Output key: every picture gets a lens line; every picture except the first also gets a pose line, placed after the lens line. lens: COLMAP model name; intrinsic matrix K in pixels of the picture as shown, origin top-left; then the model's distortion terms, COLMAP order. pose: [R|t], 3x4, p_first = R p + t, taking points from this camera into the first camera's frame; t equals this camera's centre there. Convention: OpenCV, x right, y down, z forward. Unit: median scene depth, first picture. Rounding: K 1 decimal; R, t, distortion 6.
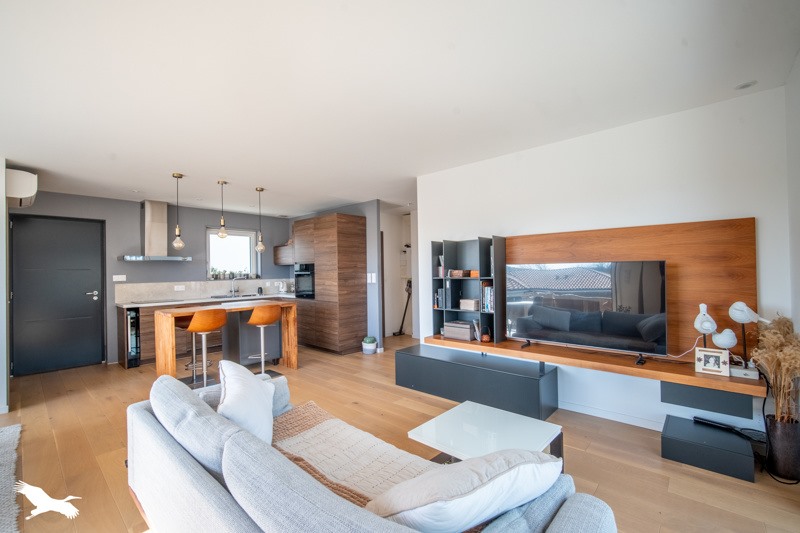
lens RADIAL K [[355.7, 0, 398.5], [0, 355.7, 265.3], [0, 0, 1]] dist [-0.001645, -0.000448]
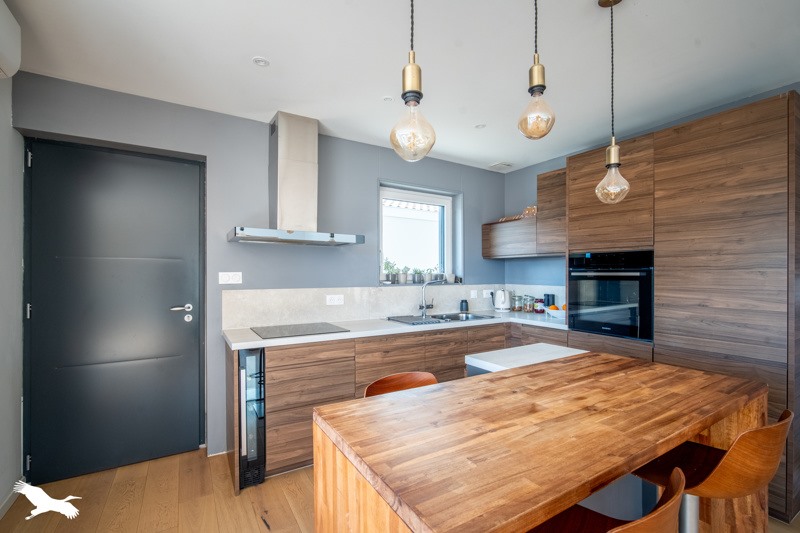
lens RADIAL K [[355.7, 0, 400.9], [0, 355.7, 270.4], [0, 0, 1]] dist [-0.001645, -0.000448]
pose [[0.962952, 0.014060, -0.269307, -0.399783], [-0.012318, 0.999891, 0.008156, 0.017359], [0.269393, -0.004536, 0.963020, 0.551894]]
